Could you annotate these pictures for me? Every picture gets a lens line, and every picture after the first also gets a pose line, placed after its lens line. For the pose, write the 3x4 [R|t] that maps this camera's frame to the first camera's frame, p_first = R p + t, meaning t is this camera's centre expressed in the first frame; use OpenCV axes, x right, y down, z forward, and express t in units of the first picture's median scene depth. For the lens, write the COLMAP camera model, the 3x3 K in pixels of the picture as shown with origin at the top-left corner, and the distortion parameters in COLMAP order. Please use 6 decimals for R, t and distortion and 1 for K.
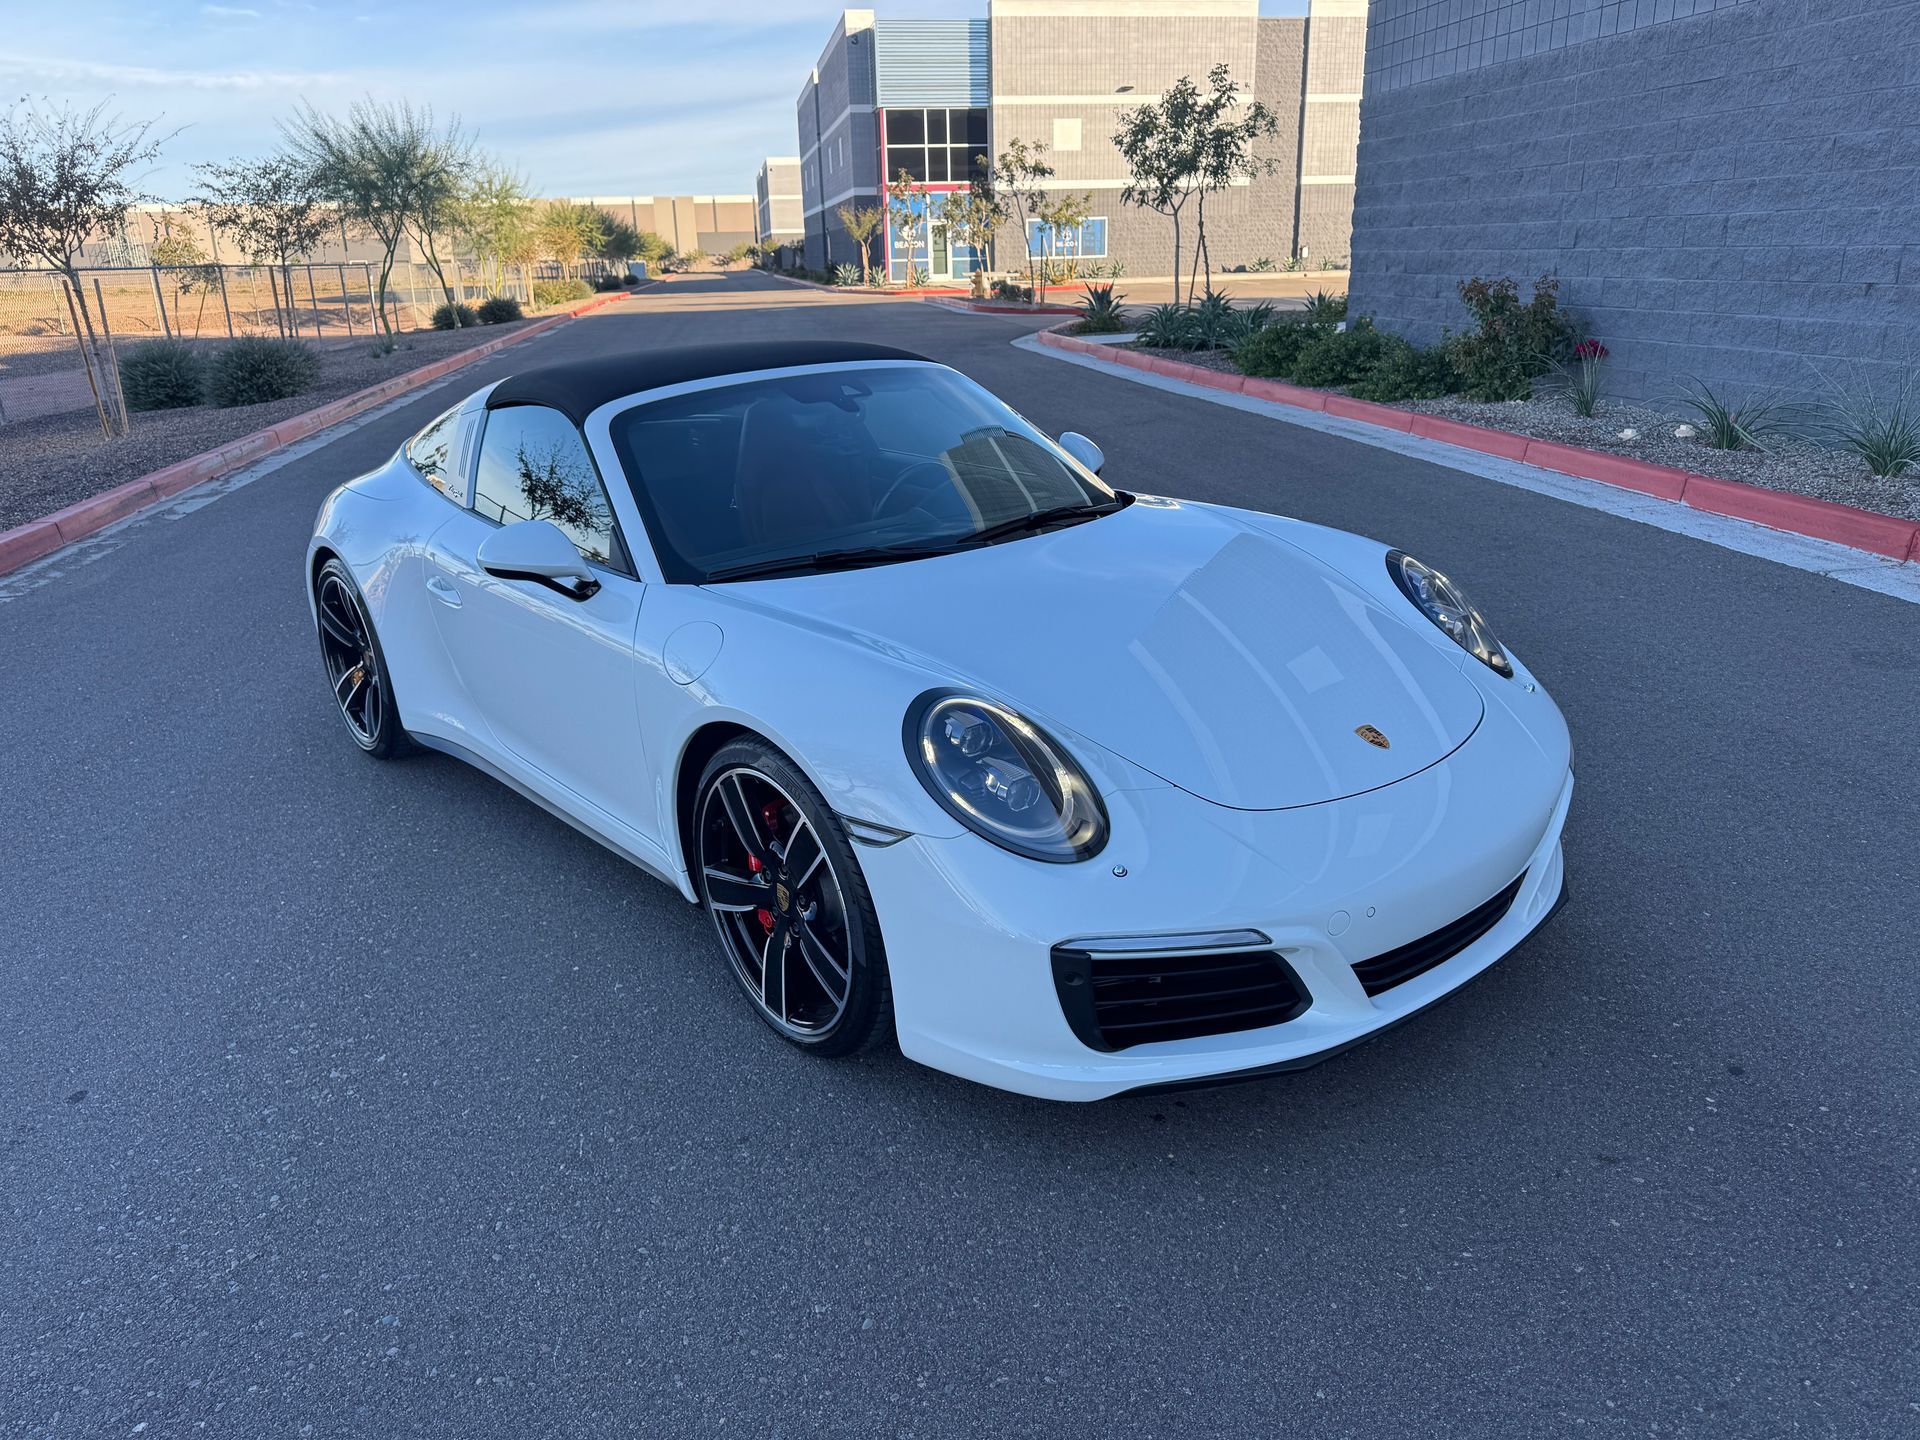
lens RADIAL K [[1355.0, 0, 965.7], [0, 1355.0, 729.3], [0, 0, 1]] dist [-0.001145, -0.005157]
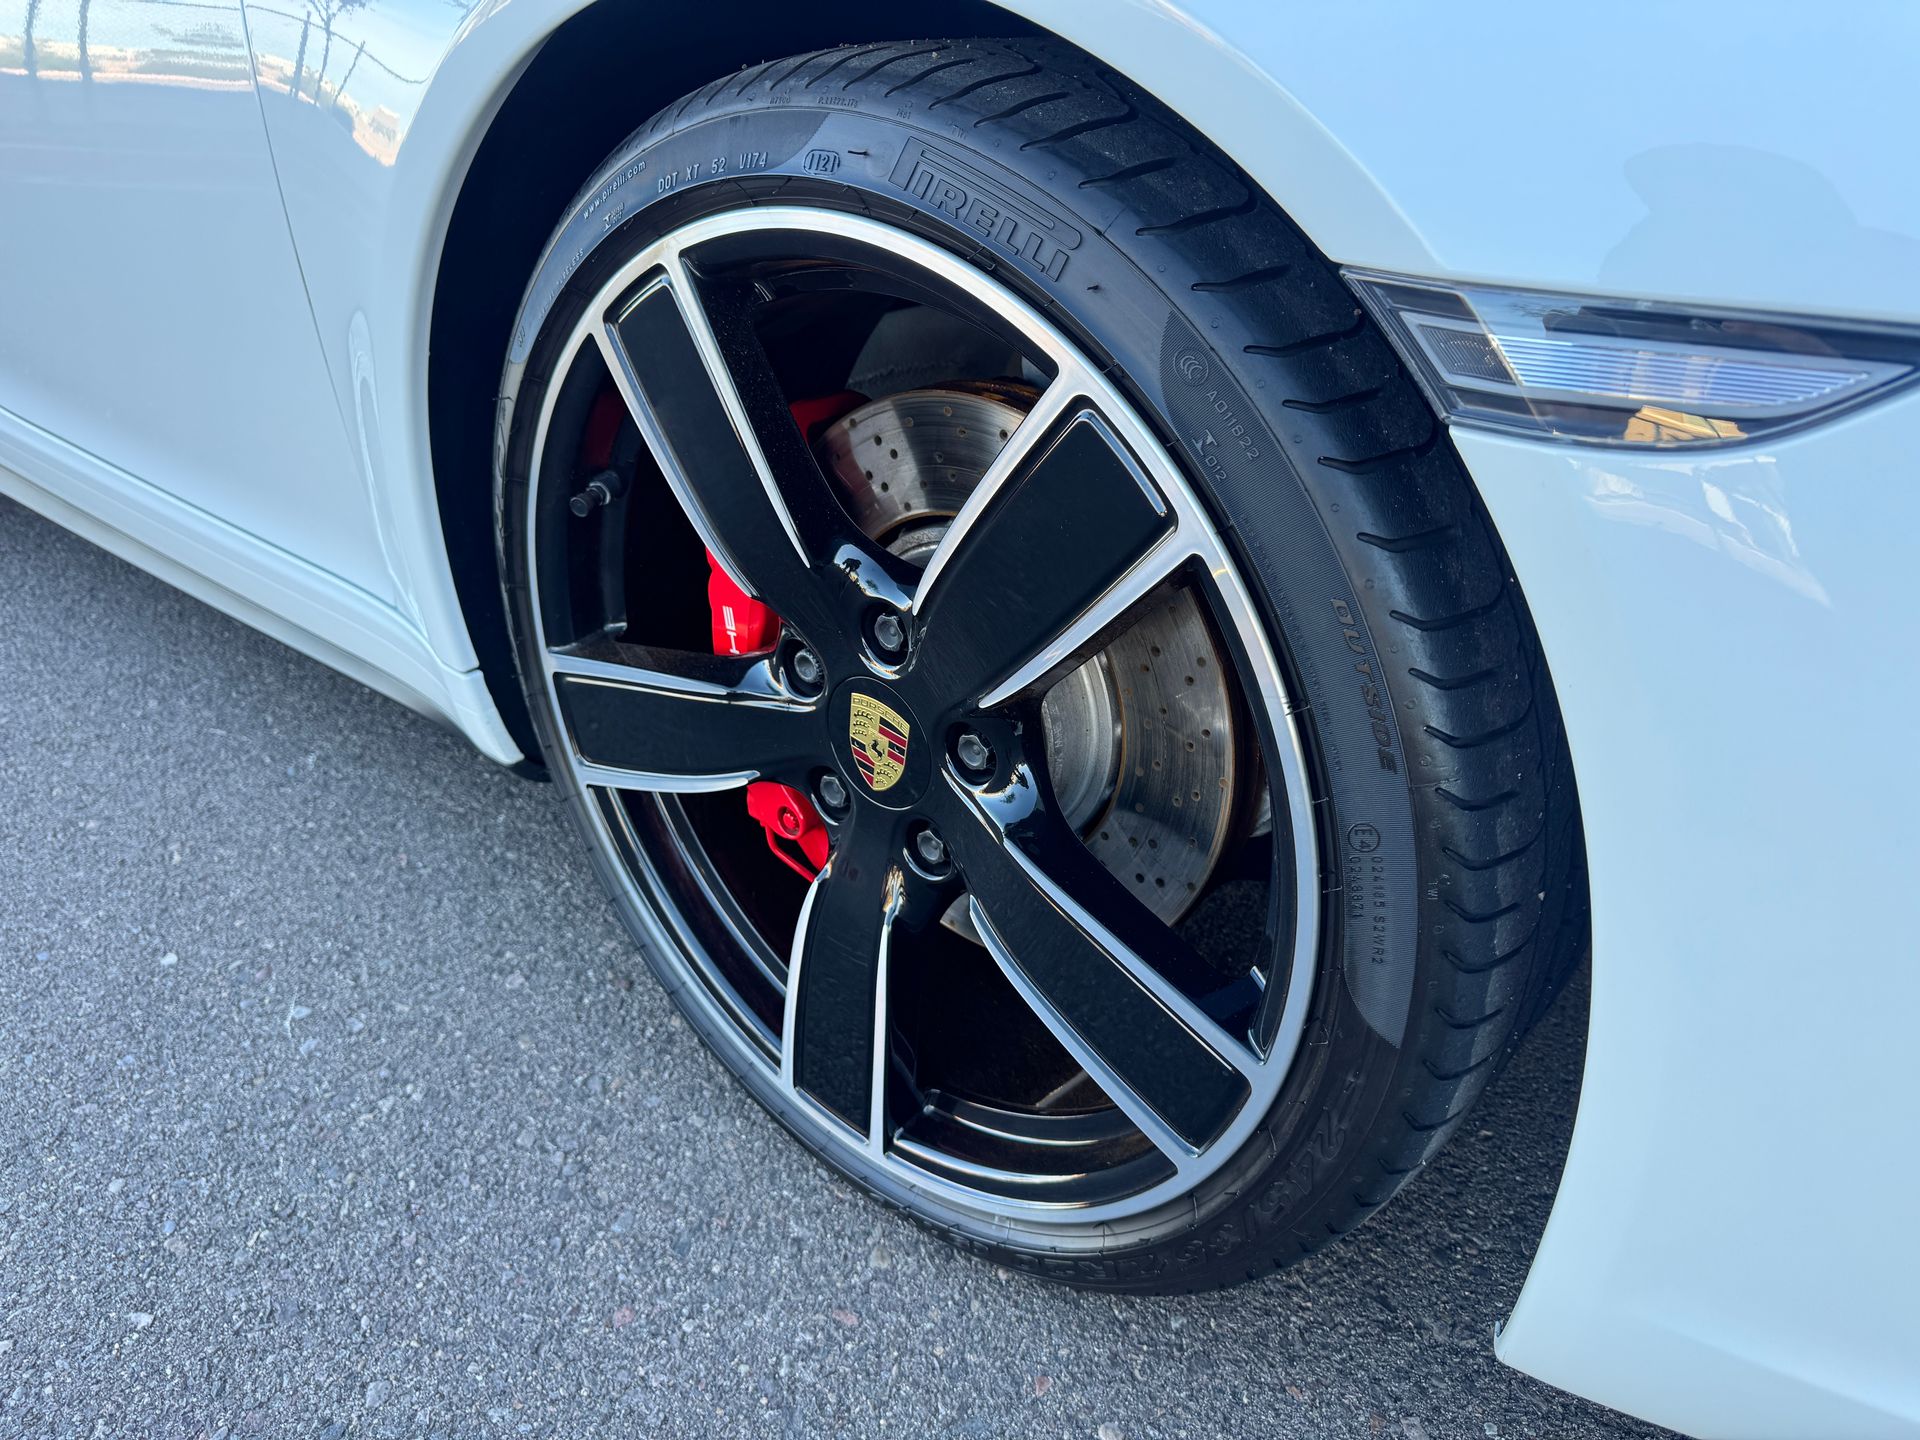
lens RADIAL K [[1355.0, 0, 965.7], [0, 1355.0, 729.3], [0, 0, 1]] dist [-0.001145, -0.005157]
pose [[0.983926, -0.054654, 0.170007, -0.160049], [0.028617, 0.987967, 0.151992, 0.079093], [-0.176268, -0.144684, 0.973651, 0.719636]]
